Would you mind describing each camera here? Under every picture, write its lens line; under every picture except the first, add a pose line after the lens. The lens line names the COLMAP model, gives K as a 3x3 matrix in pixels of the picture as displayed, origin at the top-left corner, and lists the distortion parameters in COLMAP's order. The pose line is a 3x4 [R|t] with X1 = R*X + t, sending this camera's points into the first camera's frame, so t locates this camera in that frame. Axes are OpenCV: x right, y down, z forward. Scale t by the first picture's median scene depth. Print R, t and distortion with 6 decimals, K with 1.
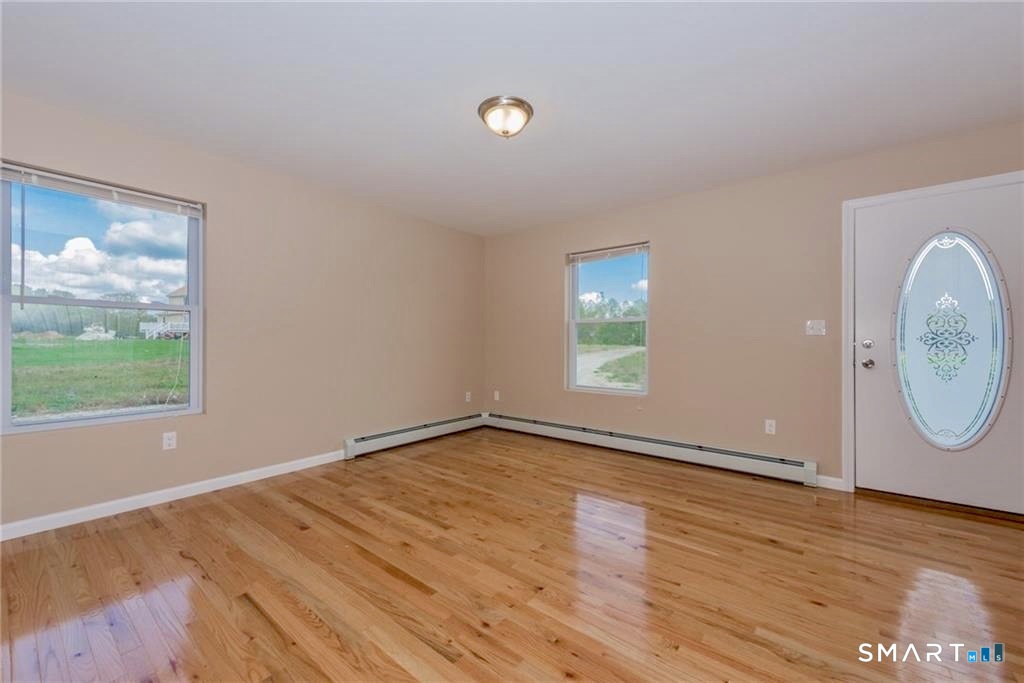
lens RADIAL K [[404.3, 0, 516.8], [0, 404.3, 339.2], [0, 0, 1]] dist [0.003694, 0.000172]
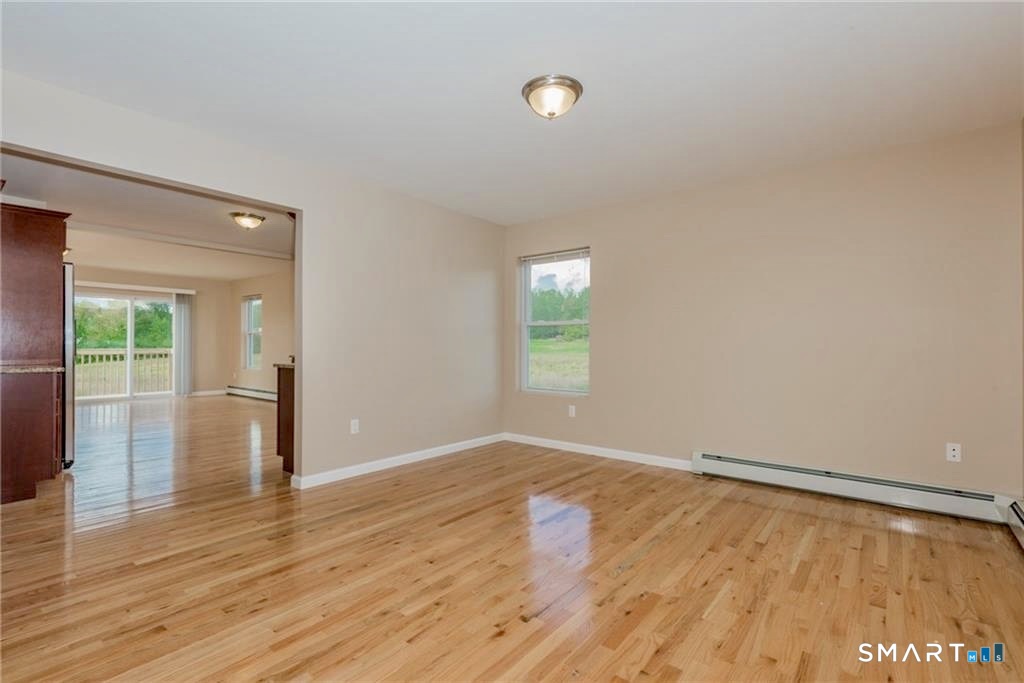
lens RADIAL K [[481.1, 0, 517.1], [0, 481.1, 343.6], [0, 0, 1]] dist [0.009918, -0.000478]
pose [[-0.015800, -0.004490, -0.999865, 0.971247], [0.000887, 0.999989, -0.004504, 0.010551], [0.999875, -0.000958, -0.015795, 0.877225]]
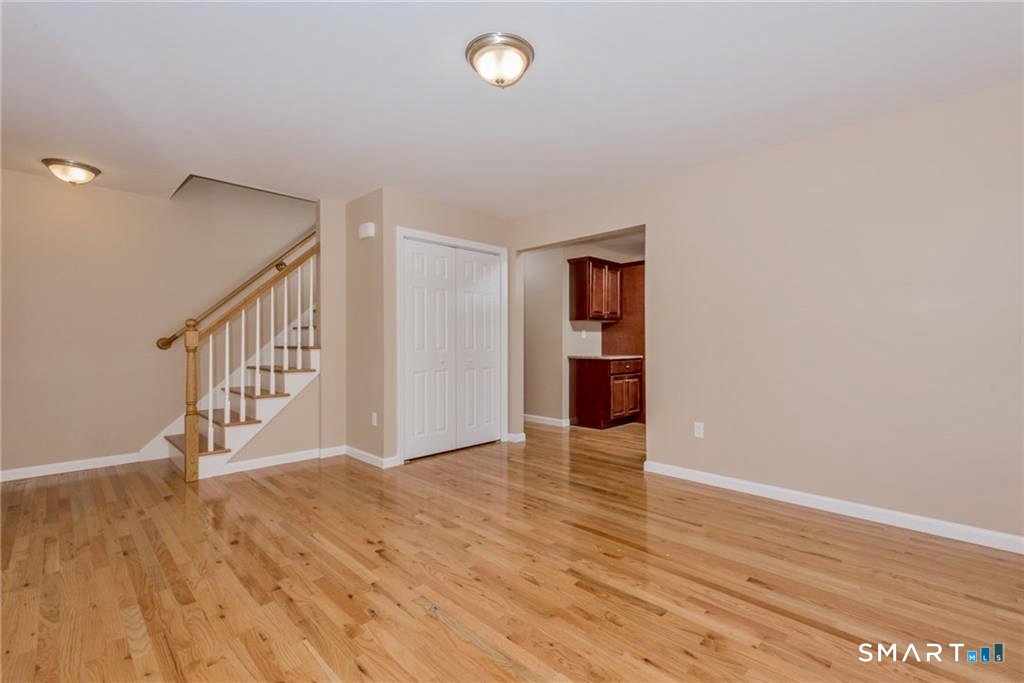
lens RADIAL K [[449.7, 0, 508.3], [0, 449.7, 347.3], [0, 0, 1]] dist [0.008752, -0.001634]
pose [[-0.990843, -0.004846, 0.134929, -0.153671], [-0.003794, 0.999960, 0.008054, 0.009461], [-0.134963, 0.007469, -0.990823, 1.745707]]
